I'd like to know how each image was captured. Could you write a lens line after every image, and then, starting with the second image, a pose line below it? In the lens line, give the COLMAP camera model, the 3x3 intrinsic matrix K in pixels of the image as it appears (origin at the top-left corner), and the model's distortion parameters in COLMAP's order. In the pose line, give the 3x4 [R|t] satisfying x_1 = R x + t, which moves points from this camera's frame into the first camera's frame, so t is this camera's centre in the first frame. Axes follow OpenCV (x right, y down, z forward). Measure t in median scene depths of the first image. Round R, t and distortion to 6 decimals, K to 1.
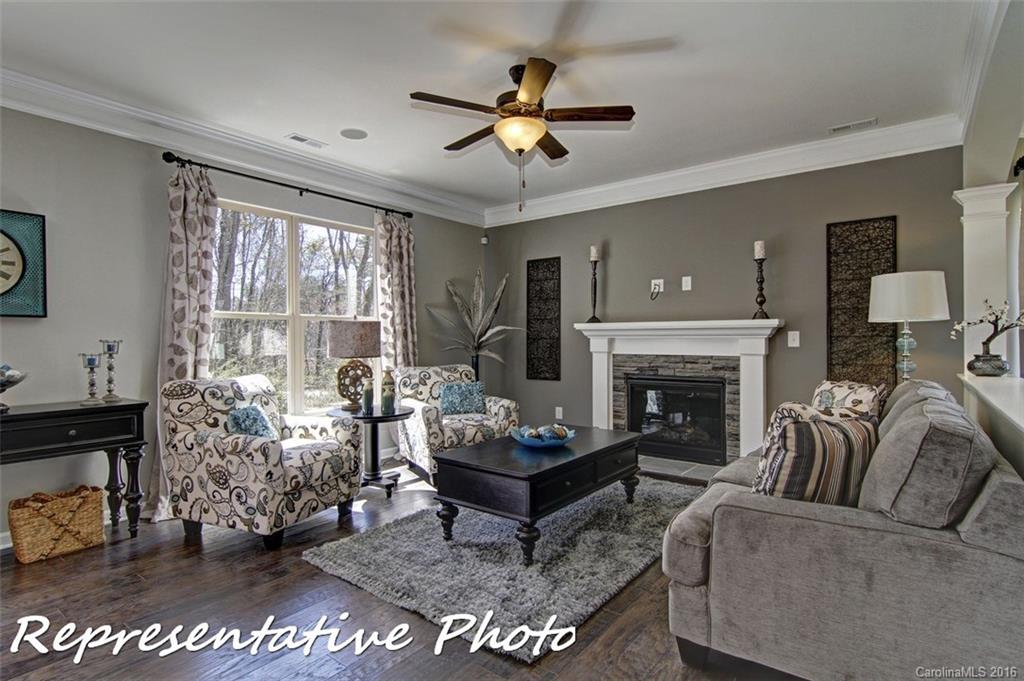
lens RADIAL K [[515.4, 0, 520.4], [0, 515.4, 342.0], [0, 0, 1]] dist [0.022233, -0.000260]
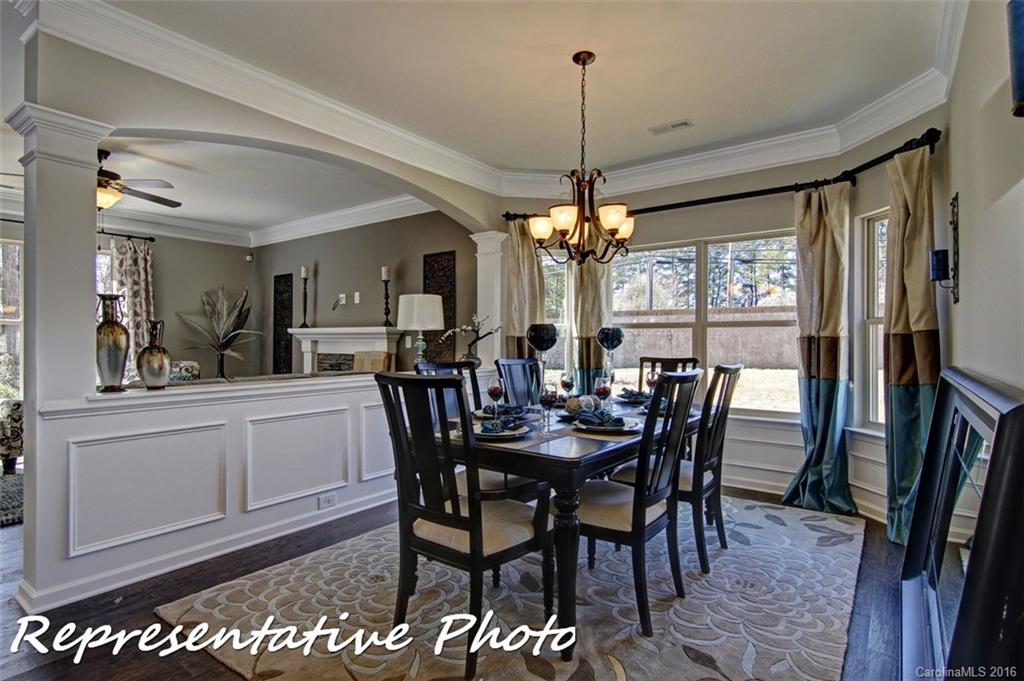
lens RADIAL K [[515.1, 0, 512.0], [0, 515.1, 340.5], [0, 0, 1]] dist [0.003044, -0.005987]
pose [[0.999856, 0.006705, 0.015599, 0.711198], [-0.006636, 0.999968, -0.004499, -0.006033], [-0.015629, 0.004395, 0.999868, -0.272620]]
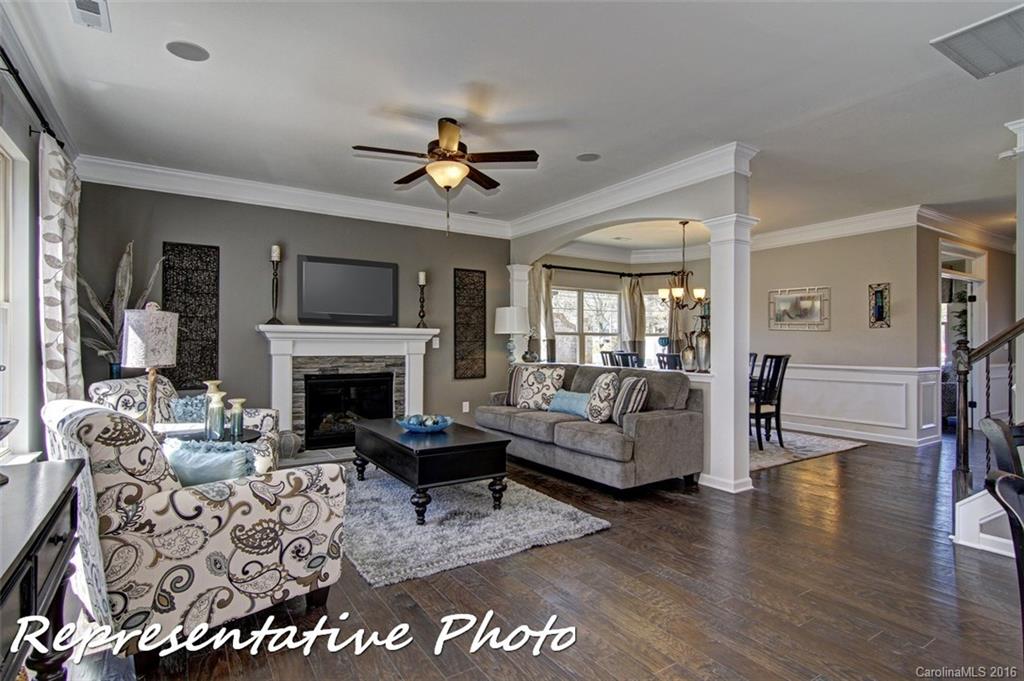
lens RADIAL K [[515.1, 0, 512.0], [0, 515.1, 340.5], [0, 0, 1]] dist [0.003044, -0.005987]
pose [[0.336288, 0.010229, 0.941704, -0.707336], [-0.001447, 0.999945, -0.010345, 0.002881], [-0.941758, 0.002116, 0.336284, 0.290852]]
